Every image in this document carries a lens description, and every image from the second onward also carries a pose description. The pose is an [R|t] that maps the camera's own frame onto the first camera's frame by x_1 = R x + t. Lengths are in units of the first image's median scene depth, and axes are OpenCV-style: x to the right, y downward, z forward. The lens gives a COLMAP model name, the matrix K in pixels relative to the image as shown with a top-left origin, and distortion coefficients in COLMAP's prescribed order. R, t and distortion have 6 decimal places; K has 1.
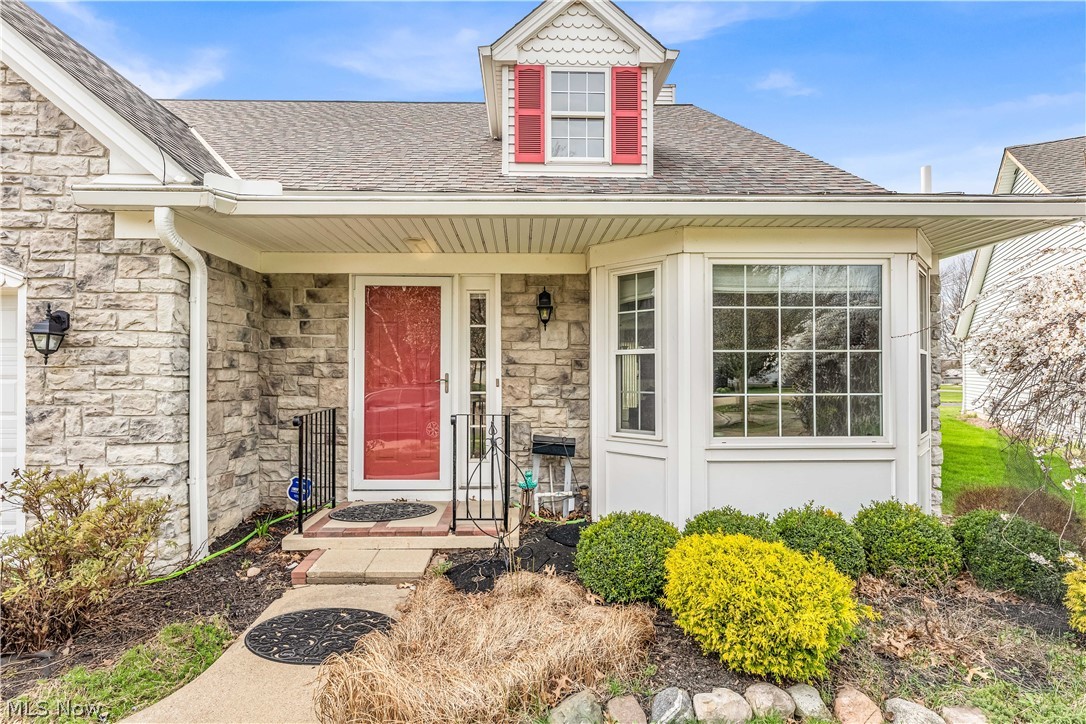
lens RADIAL K [[506.2, 0, 543.0], [0, 506.2, 362.0], [0, 0, 1]] dist [-0.001253, -0.000763]
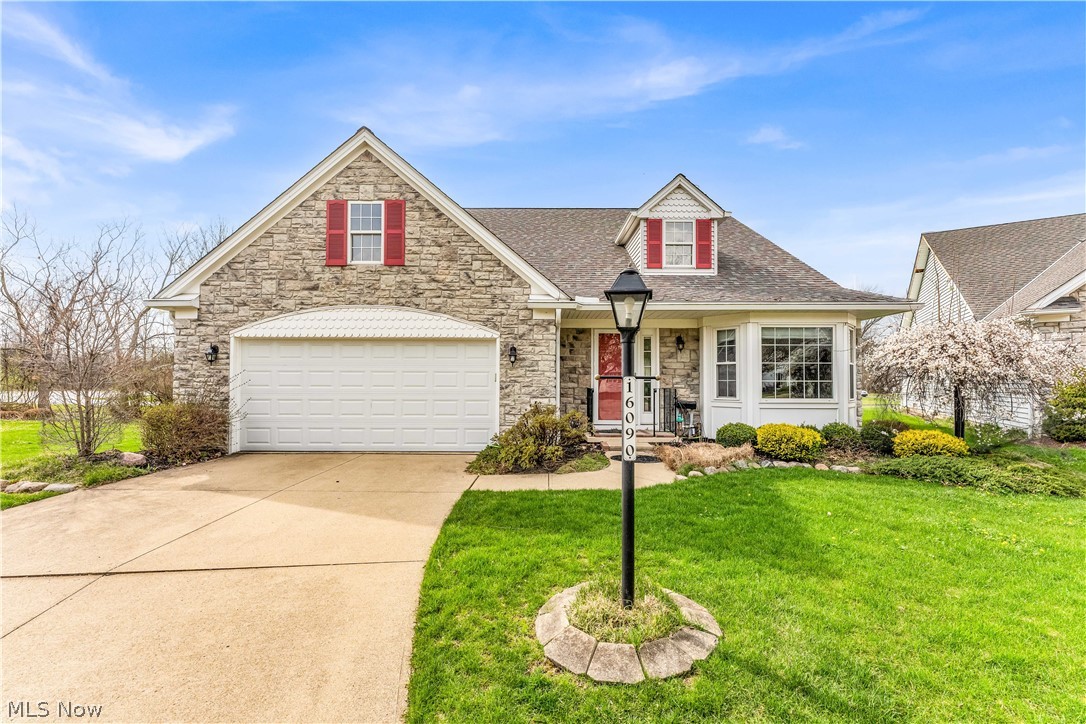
lens RADIAL K [[439.8, 0, 536.7], [0, 439.8, 369.2], [0, 0, 1]] dist [0.000400, 0.000198]
pose [[0.999566, 0.002988, -0.029312, -0.618538], [-0.003334, 0.999925, -0.011795, 0.034341], [0.029275, 0.011887, 0.999501, -1.035986]]
